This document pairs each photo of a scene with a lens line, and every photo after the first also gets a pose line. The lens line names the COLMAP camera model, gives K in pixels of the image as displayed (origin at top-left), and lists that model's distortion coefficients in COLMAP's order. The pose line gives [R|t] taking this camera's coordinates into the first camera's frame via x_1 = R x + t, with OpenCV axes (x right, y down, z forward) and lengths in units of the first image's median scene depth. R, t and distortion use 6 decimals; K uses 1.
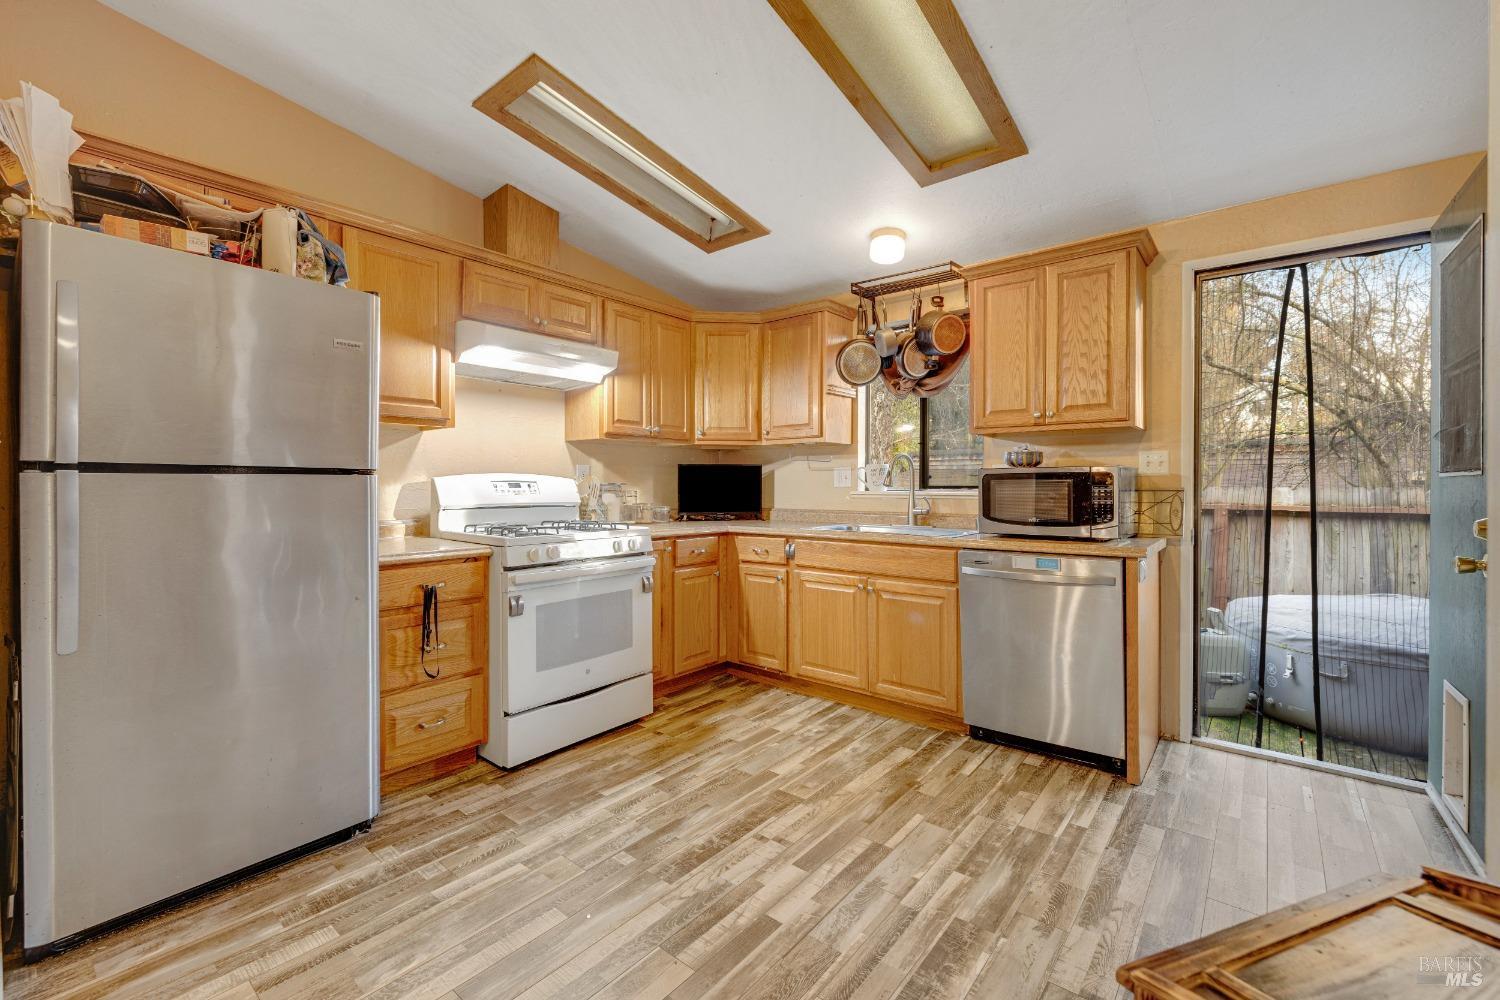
lens RADIAL K [[671.7, 0, 622.3], [0, 671.7, 489.7], [0, 0, 1]] dist [0.000628, 0.000038]
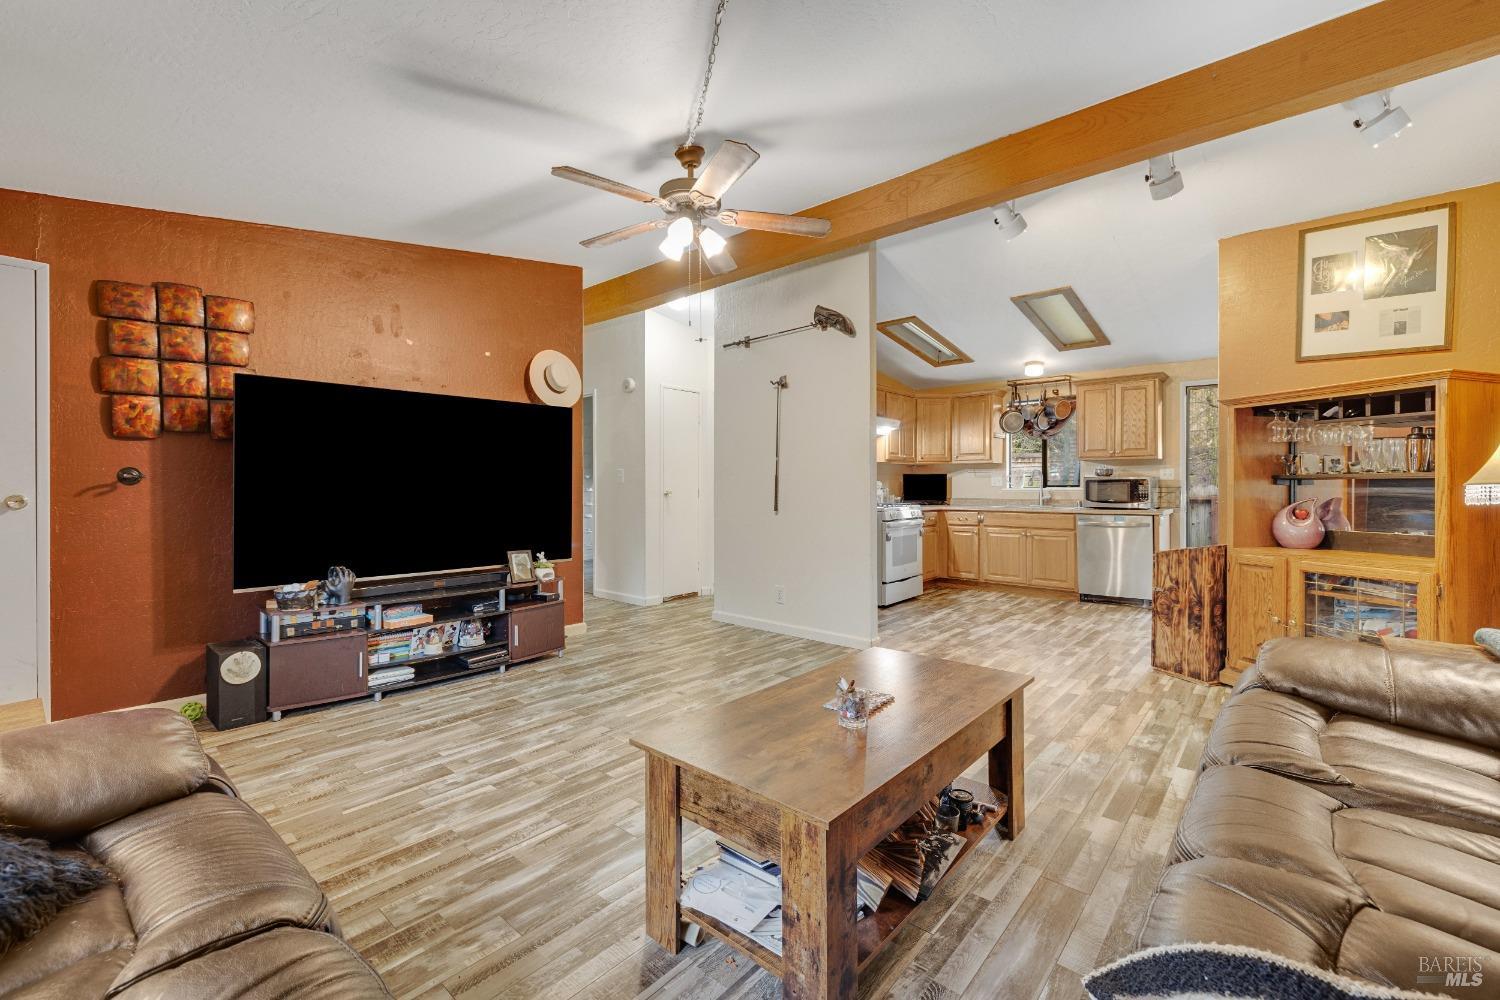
lens RADIAL K [[631.2, 0, 645.0], [0, 631.2, 489.7], [0, 0, 1]] dist [-0.010364, 0.009006]
pose [[0.999183, -0.002297, -0.040343, -0.747841], [0.002292, 0.999997, -0.000165, 0.005227], [0.040343, 0.000072, 0.999186, -1.011610]]
